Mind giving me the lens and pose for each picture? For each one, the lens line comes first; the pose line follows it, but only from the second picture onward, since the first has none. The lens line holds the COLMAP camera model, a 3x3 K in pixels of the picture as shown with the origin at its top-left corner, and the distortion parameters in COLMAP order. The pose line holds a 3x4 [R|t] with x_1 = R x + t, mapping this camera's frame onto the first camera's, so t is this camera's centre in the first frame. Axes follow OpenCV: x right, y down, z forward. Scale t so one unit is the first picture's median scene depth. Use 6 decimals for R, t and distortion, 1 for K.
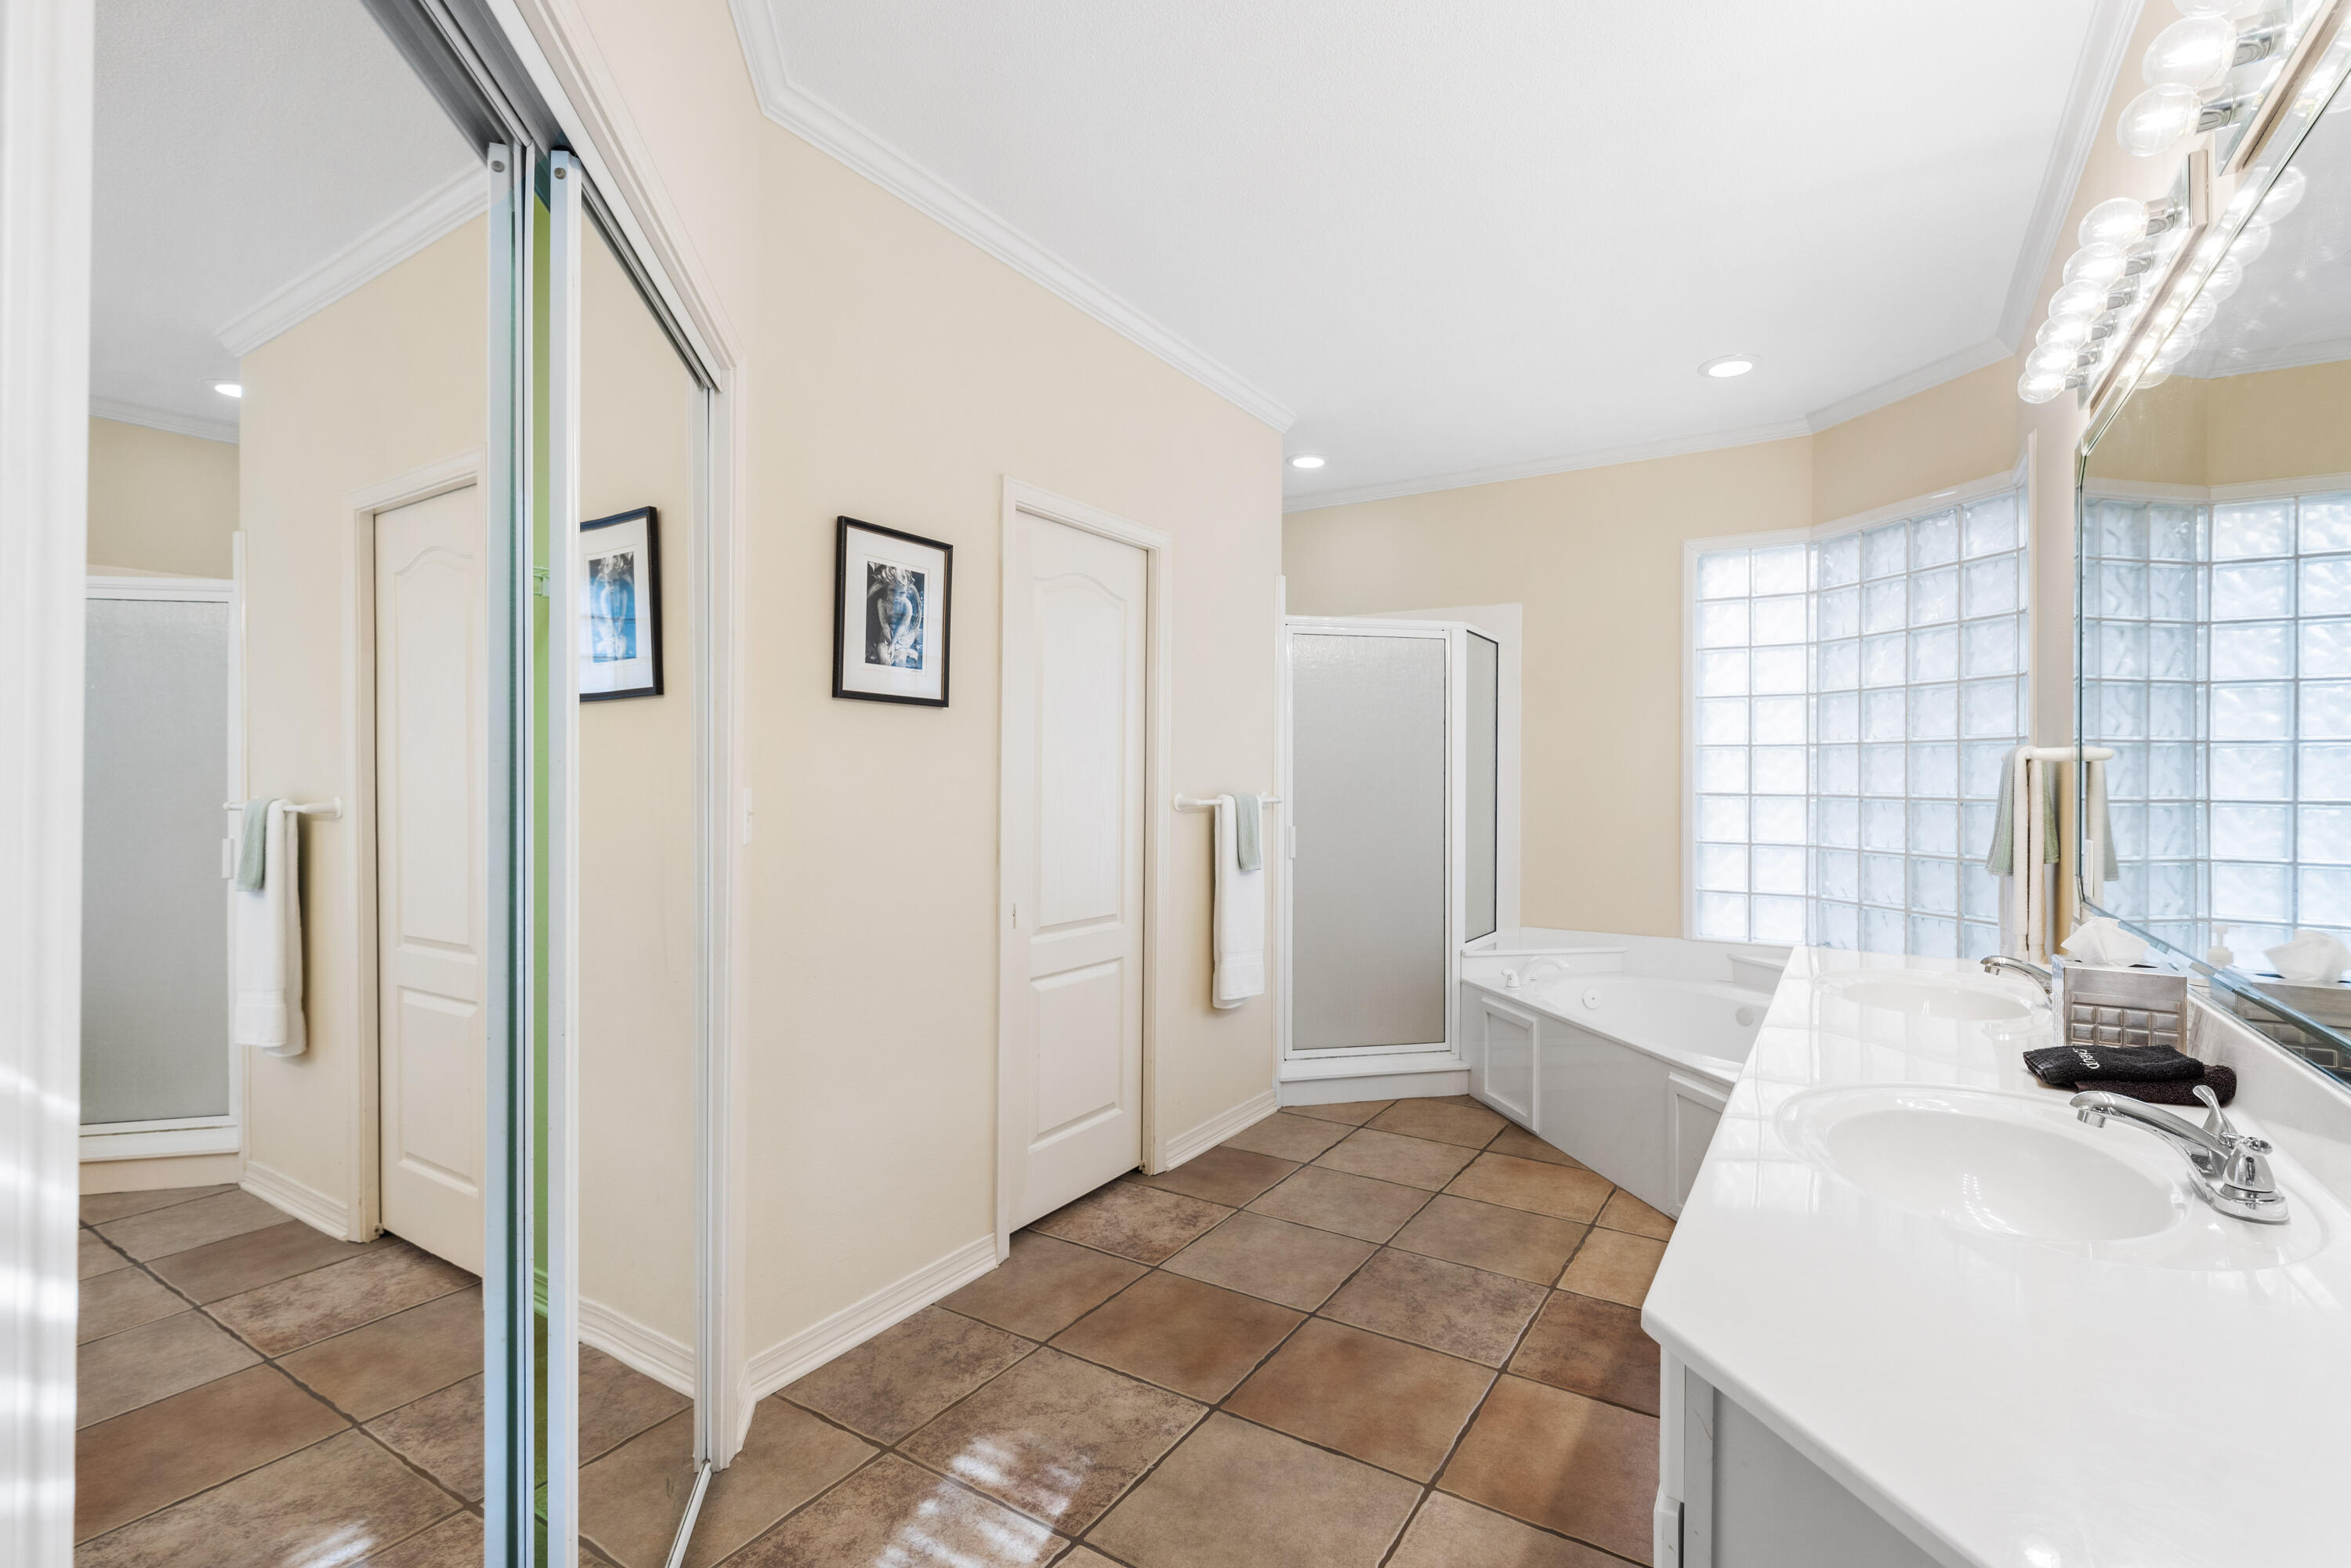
lens RADIAL K [[1084.7, 0, 1172.7], [0, 1084.7, 772.1], [0, 0, 1]] dist [0.001874, -0.000035]
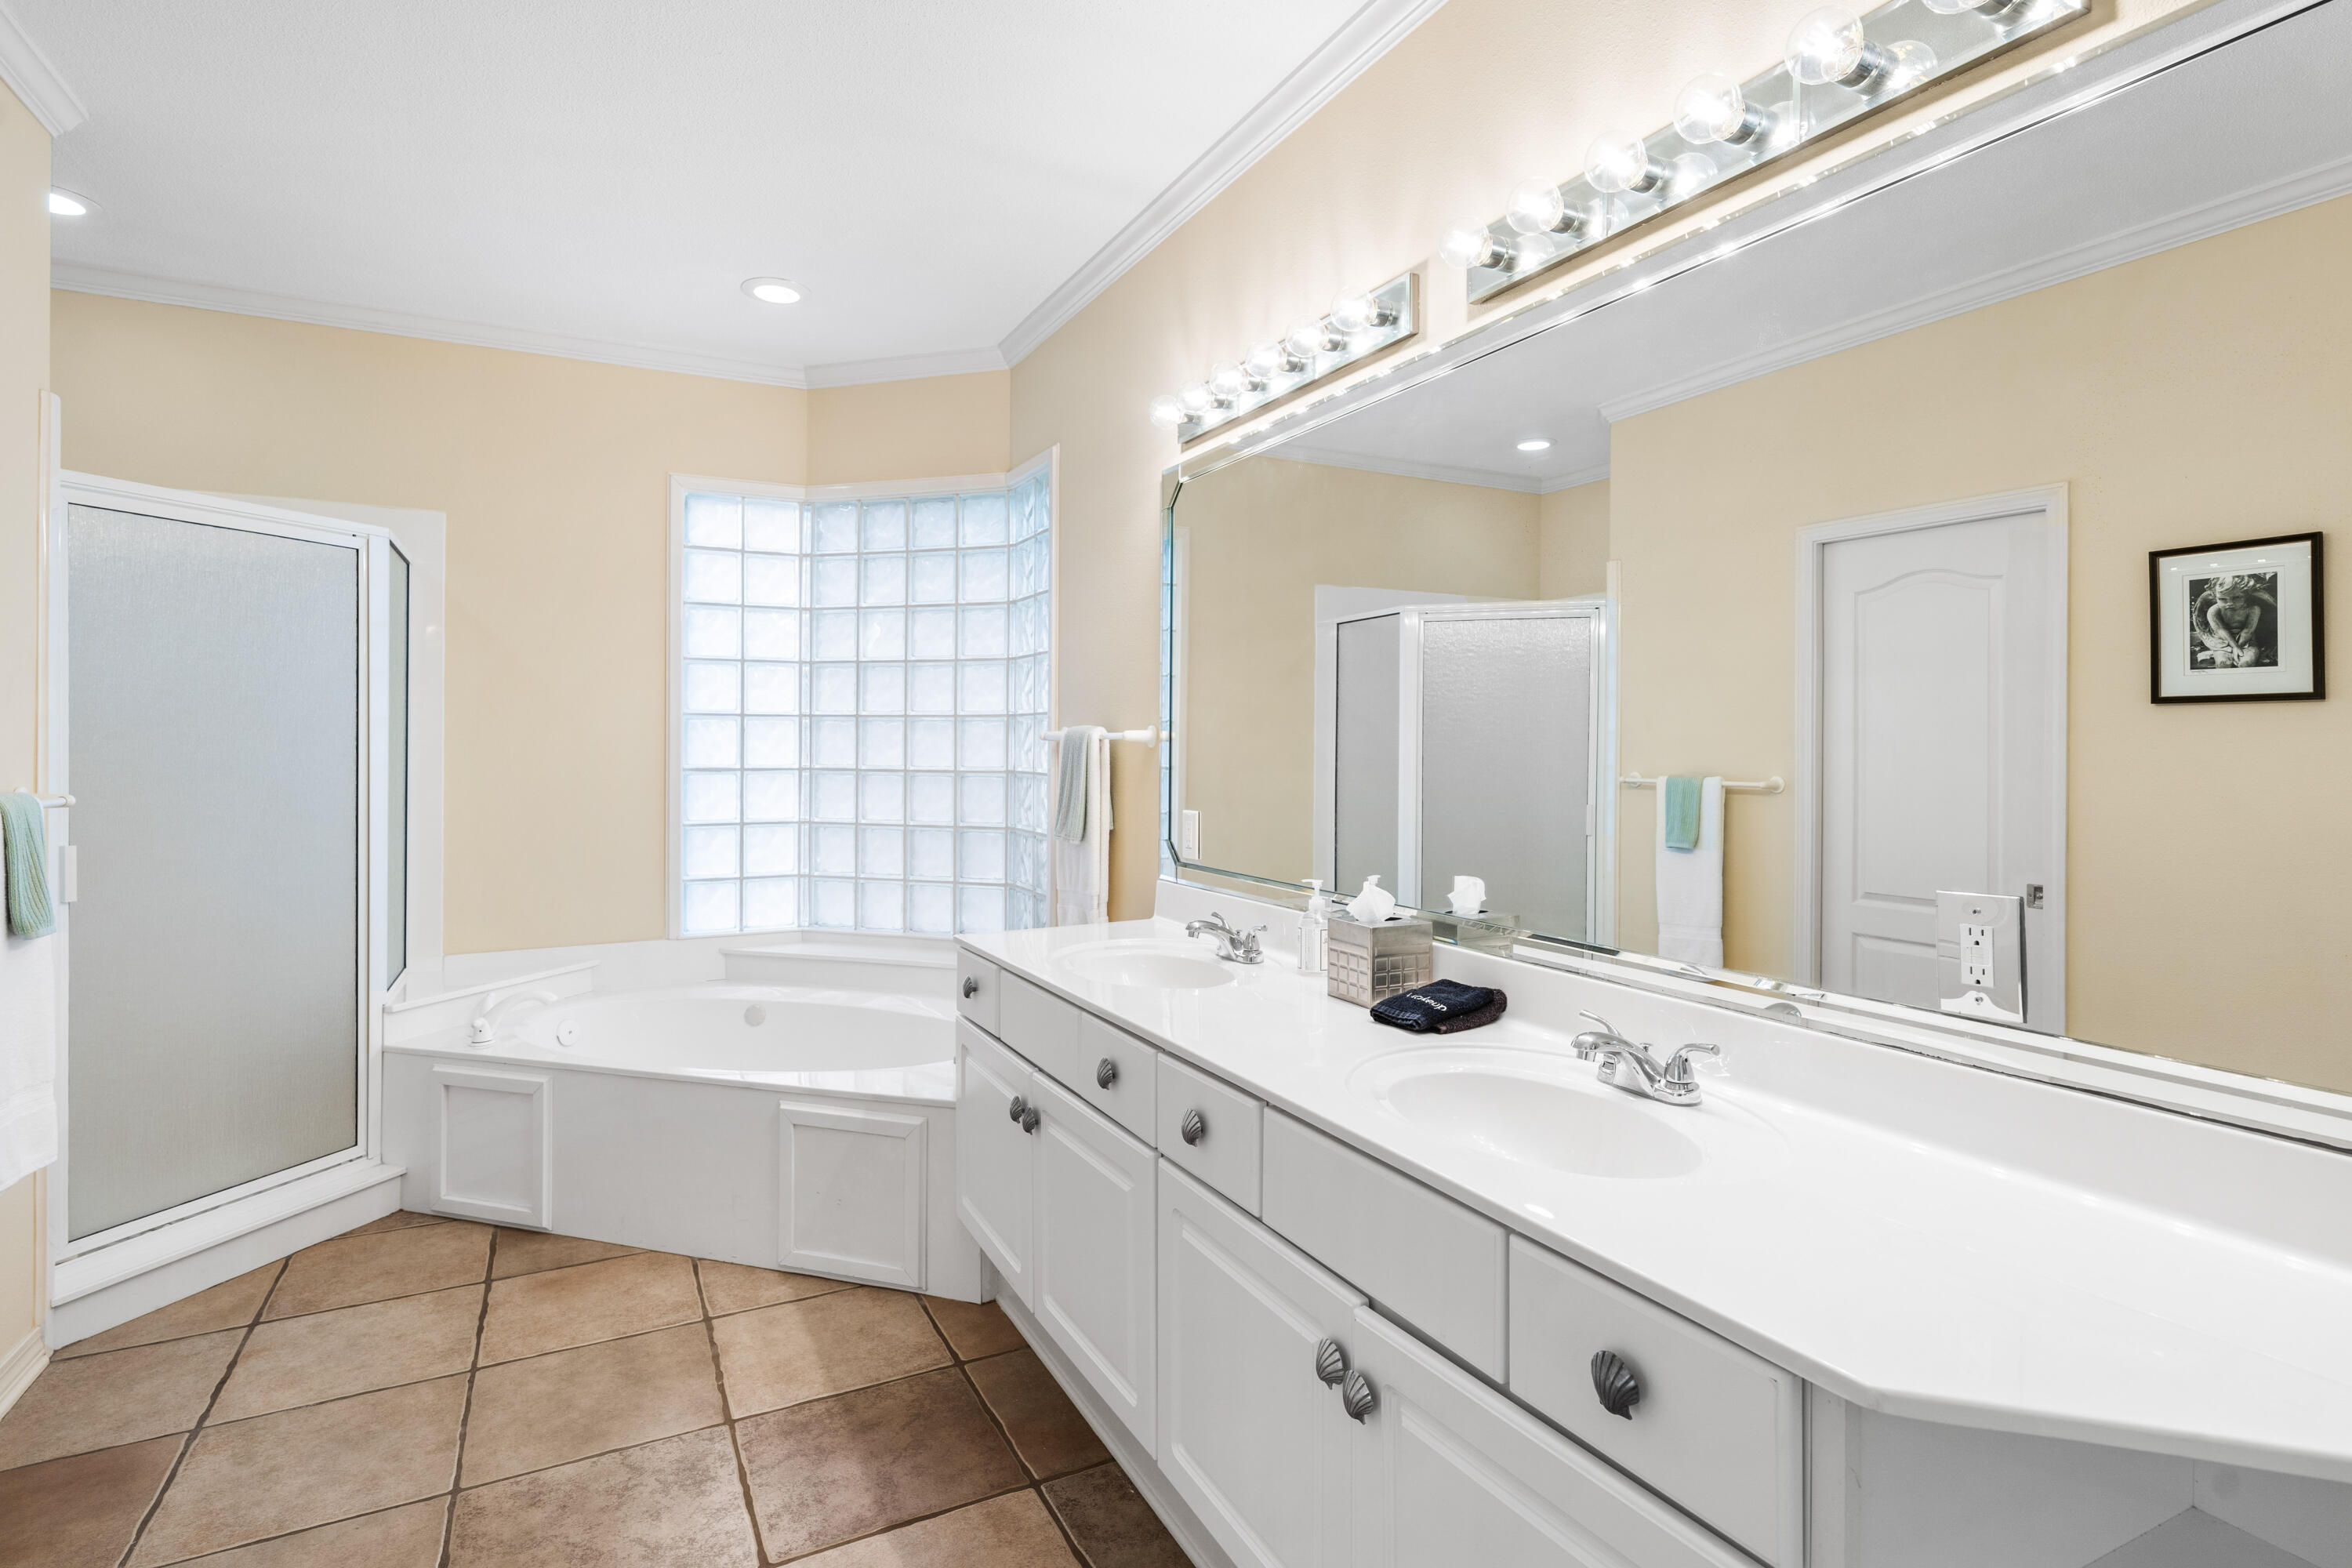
lens RADIAL K [[1169.7, 0, 1185.3], [0, 1169.7, 741.2], [0, 0, 1]] dist [0.002020, -0.000356]
pose [[0.487167, -0.002612, 0.873305, -0.148267], [-0.003792, 0.999980, 0.005106, -0.009483], [-0.873300, -0.005799, 0.487147, 0.214828]]
